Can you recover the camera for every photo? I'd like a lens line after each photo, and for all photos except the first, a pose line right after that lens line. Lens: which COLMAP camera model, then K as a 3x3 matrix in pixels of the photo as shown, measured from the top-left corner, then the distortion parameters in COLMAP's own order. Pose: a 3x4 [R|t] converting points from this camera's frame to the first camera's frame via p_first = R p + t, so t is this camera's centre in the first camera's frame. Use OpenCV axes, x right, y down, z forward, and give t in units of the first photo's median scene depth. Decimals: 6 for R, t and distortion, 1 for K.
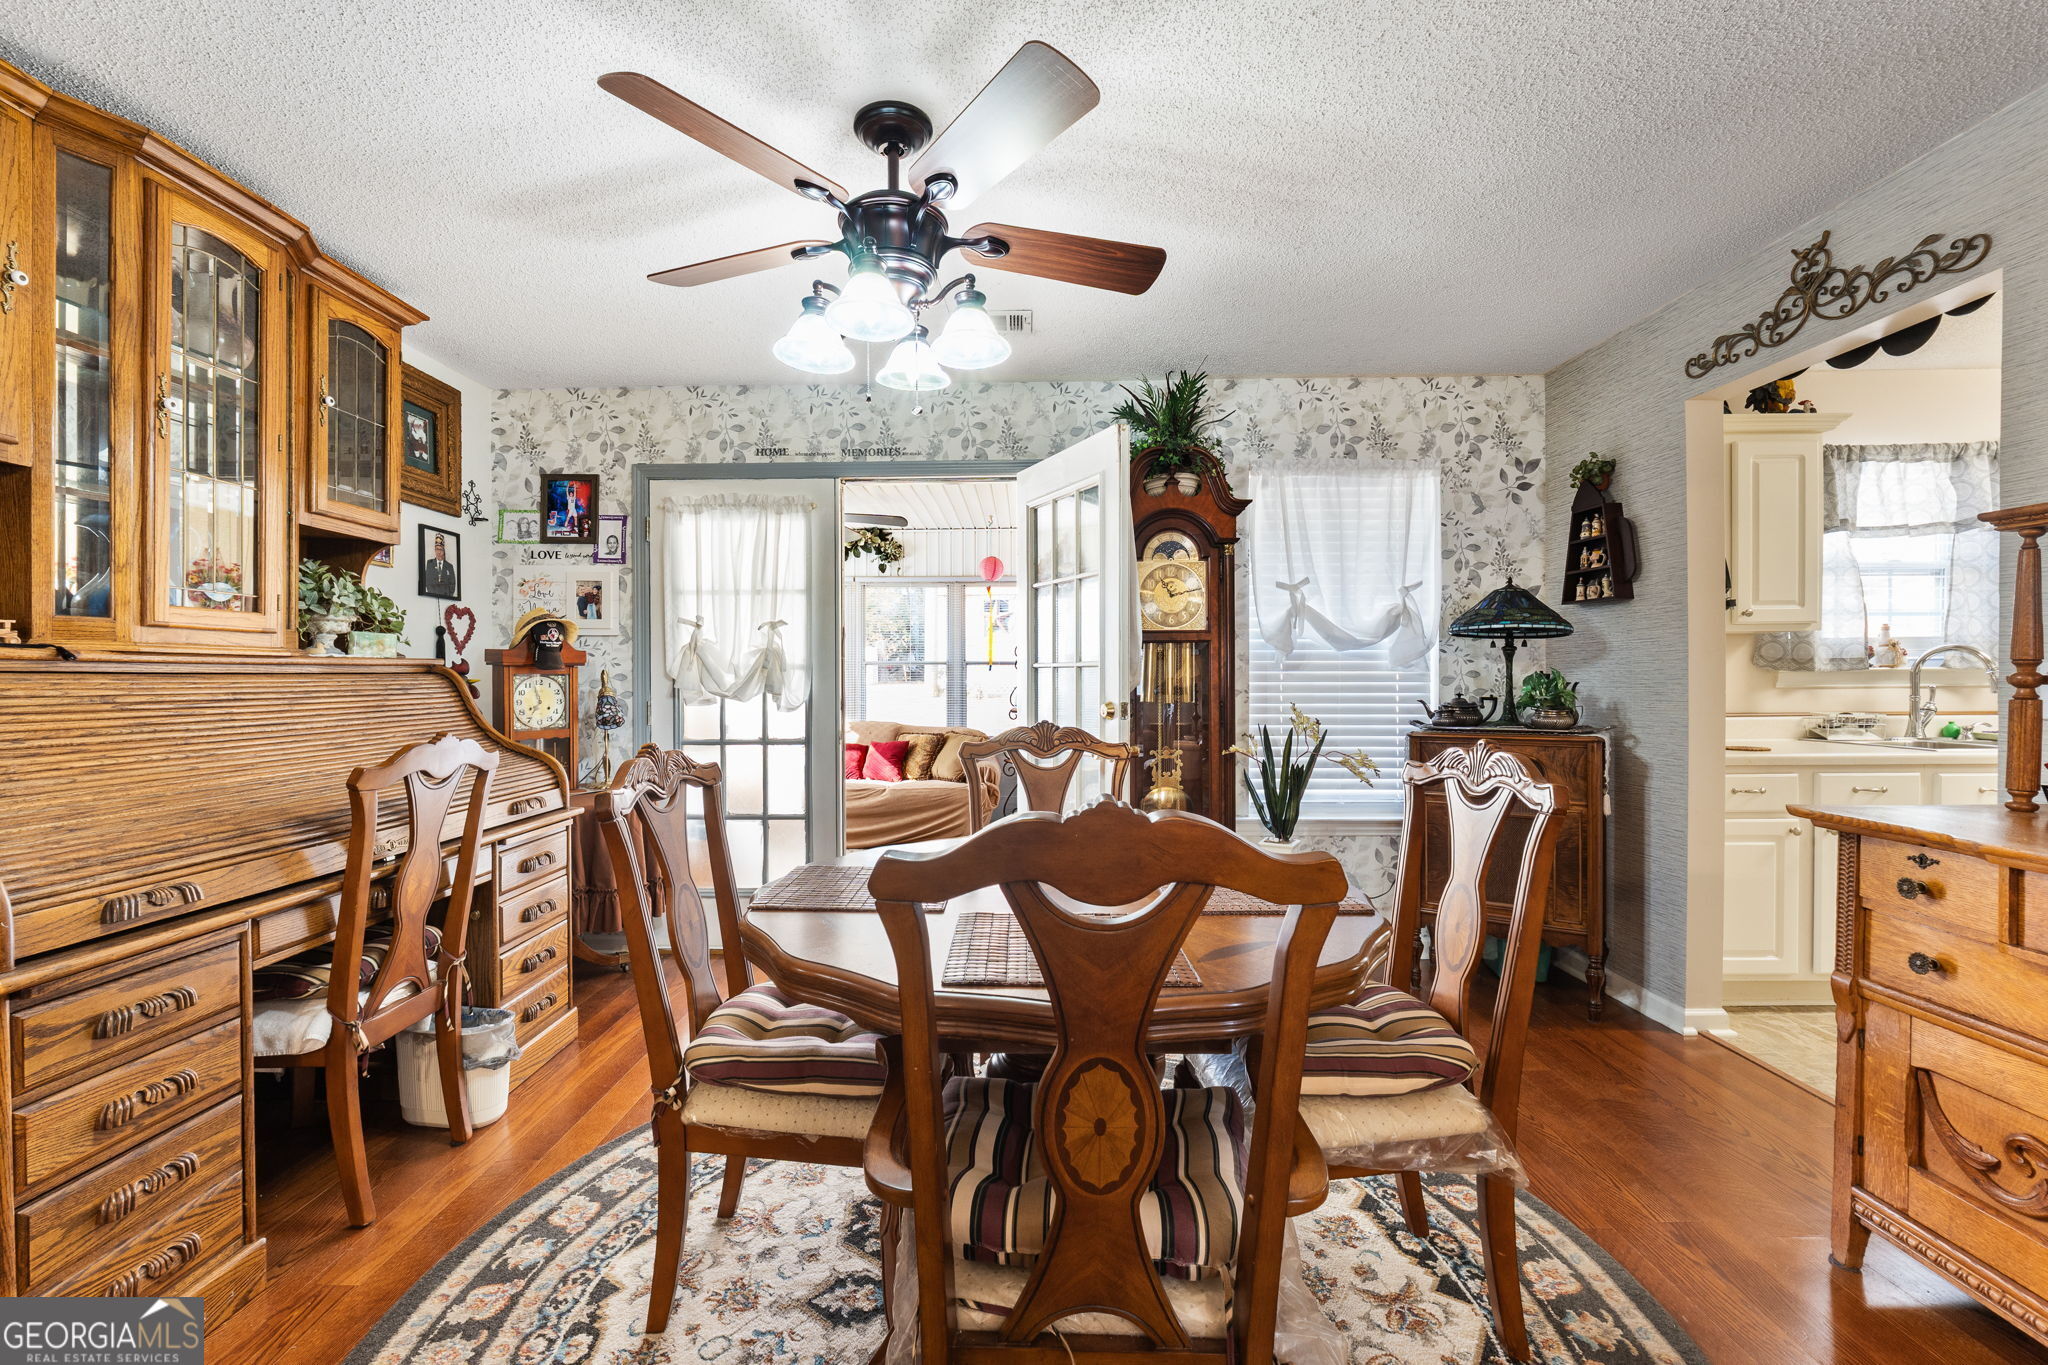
lens RADIAL K [[870.5, 0, 1009.7], [0, 870.5, 685.4], [0, 0, 1]] dist [-0.007827, 0.000590]
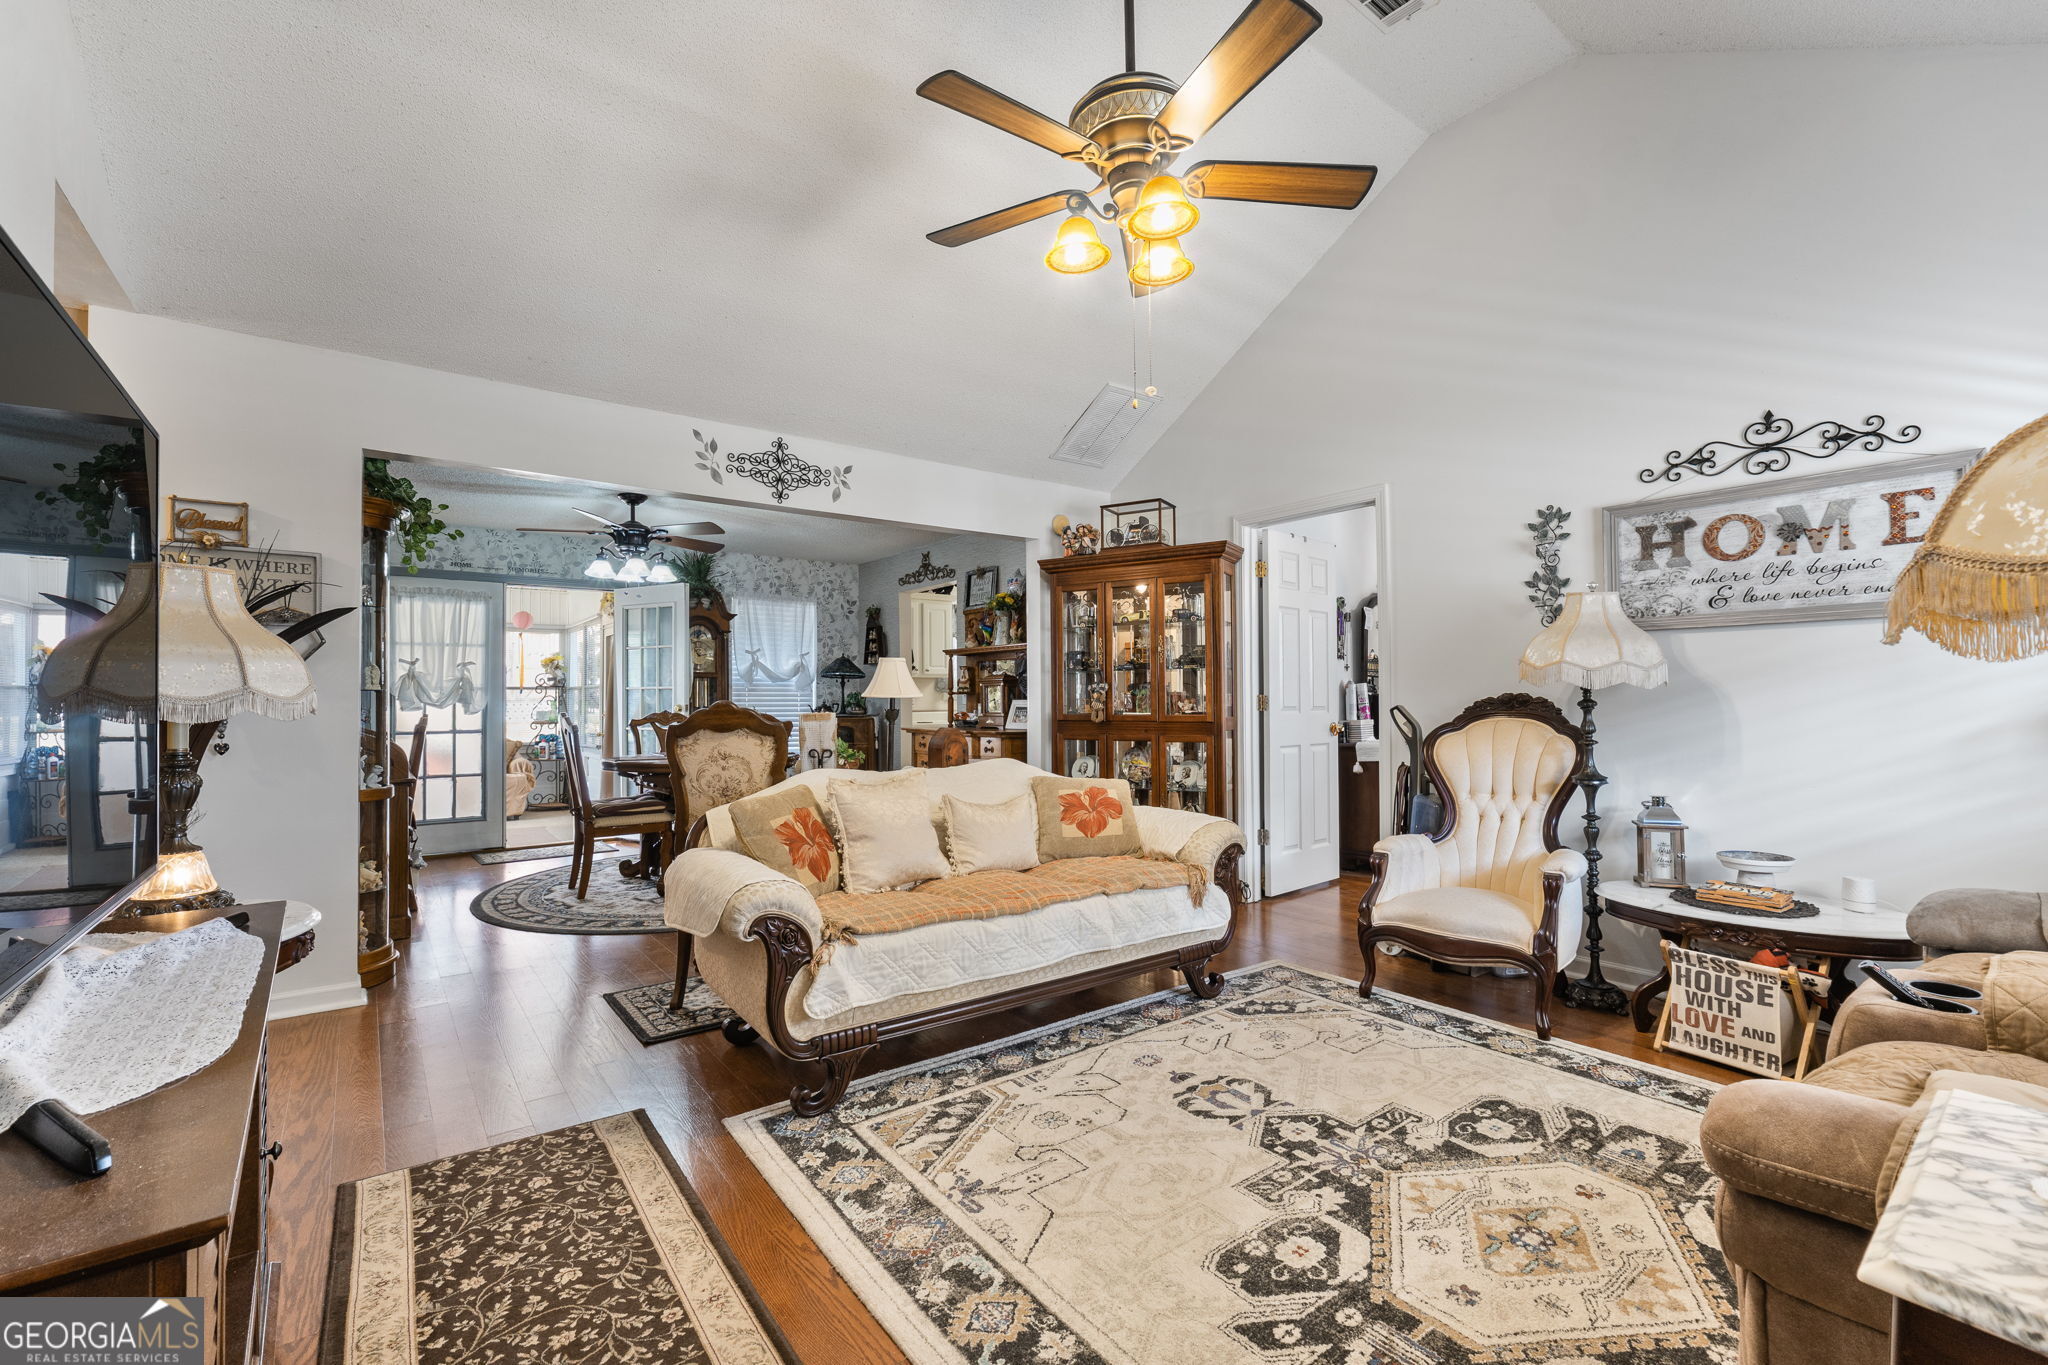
lens RADIAL K [[870.5, 0, 1009.7], [0, 870.5, 685.4], [0, 0, 1]] dist [-0.007827, 0.000590]
pose [[0.787017, 0.009233, 0.616863, -0.493165], [0.009685, 0.999580, -0.027319, 0.031545], [-0.616856, 0.027475, 0.786597, -1.063589]]
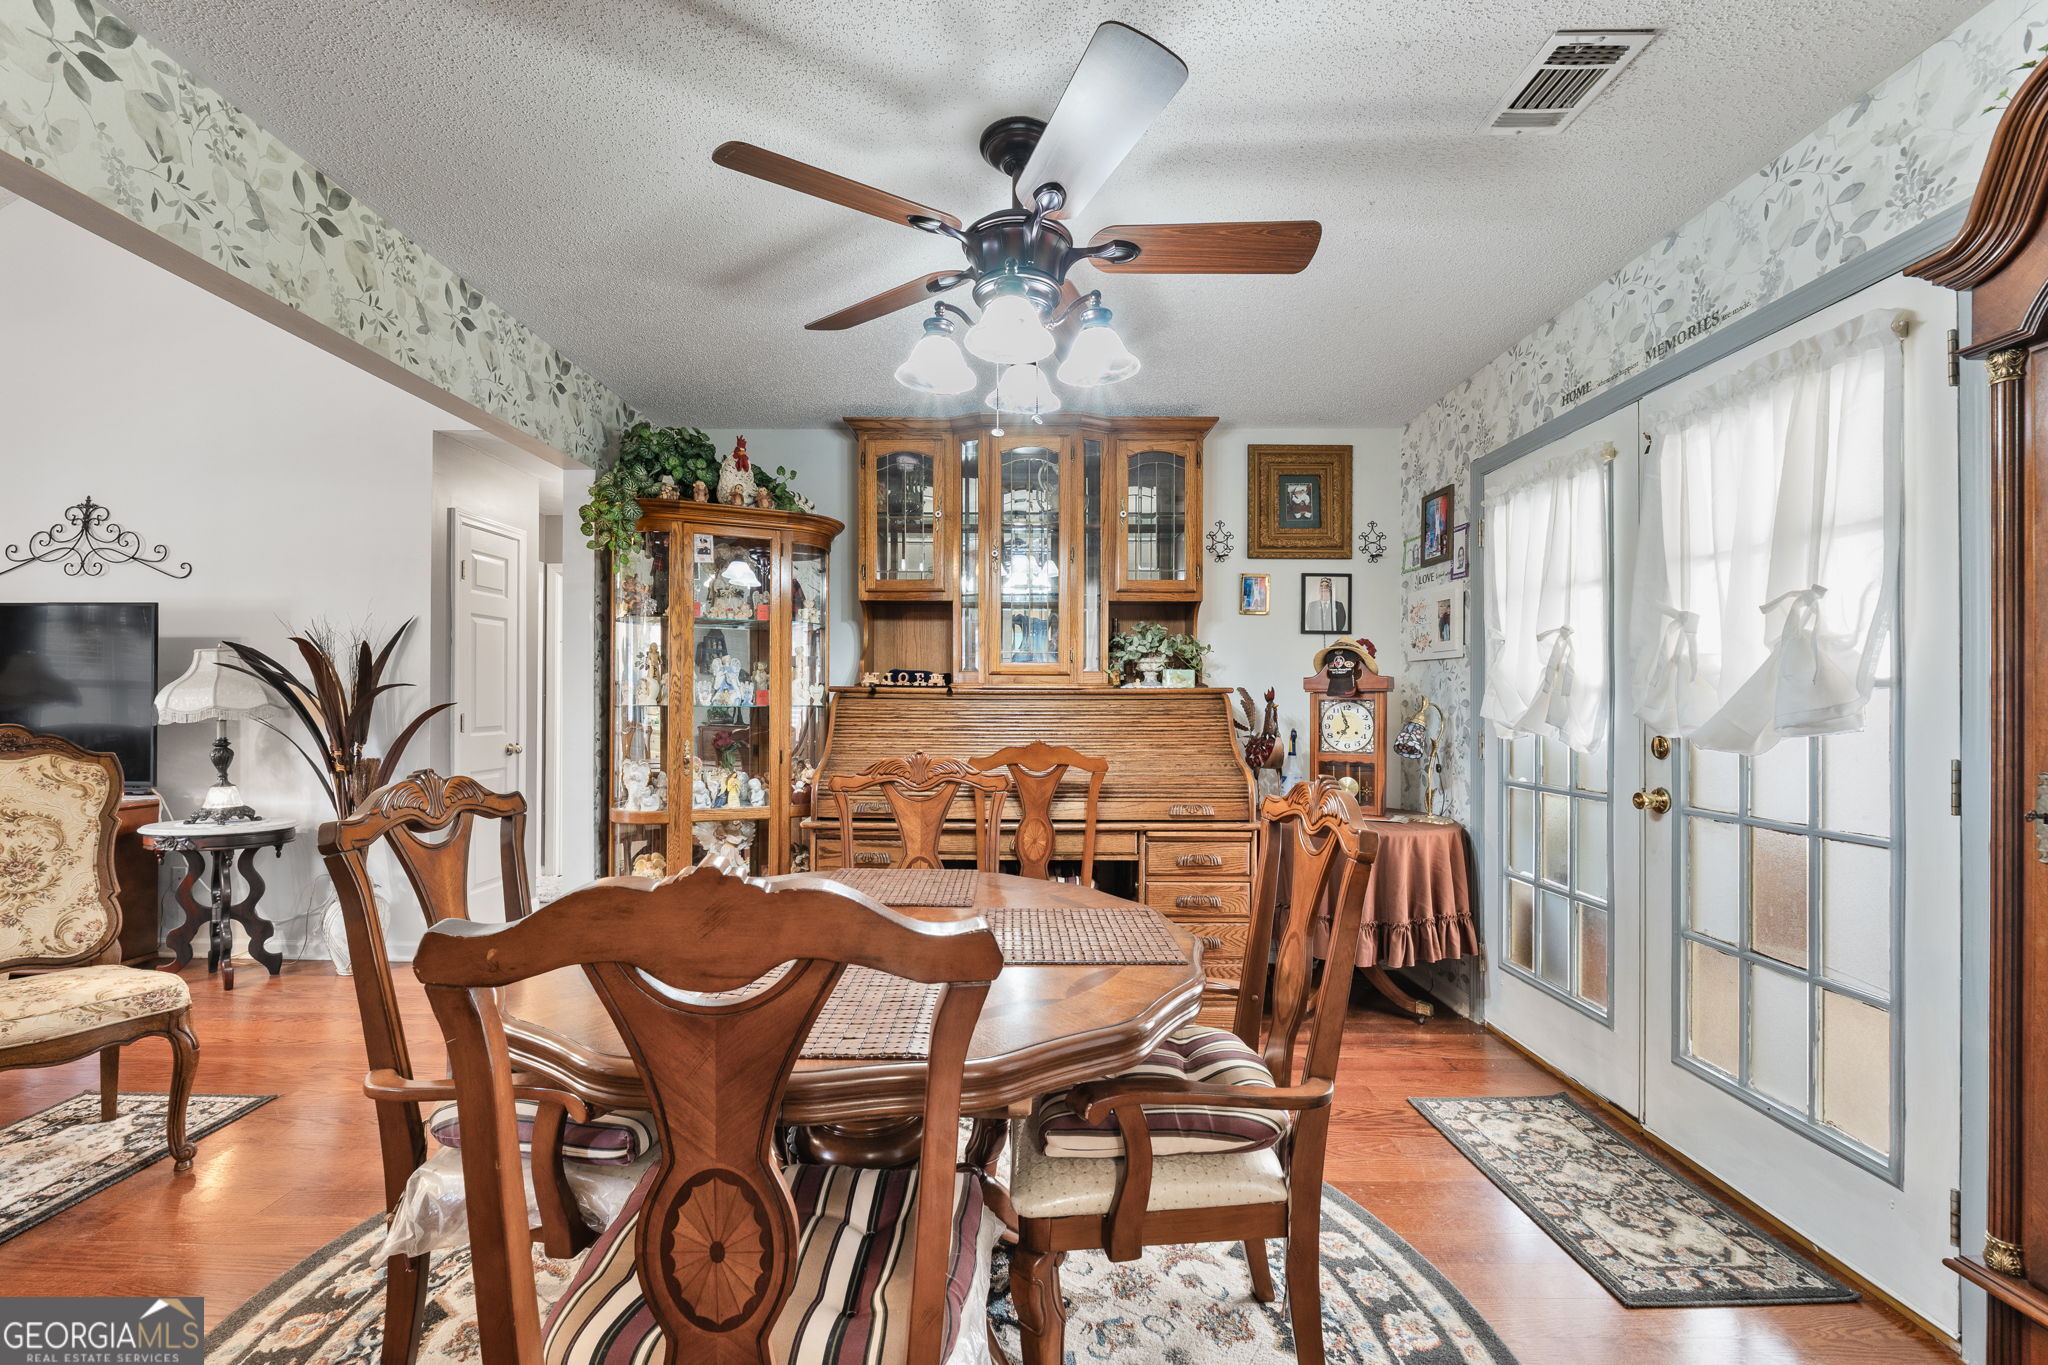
lens RADIAL K [[870.5, 0, 1009.7], [0, 870.5, 685.4], [0, 0, 1]] dist [-0.007827, 0.000590]
pose [[-0.007873, -0.015592, -0.999847, 0.461452], [-0.014873, 0.999770, -0.015473, -0.007496], [0.999858, 0.014749, -0.008103, 0.553210]]
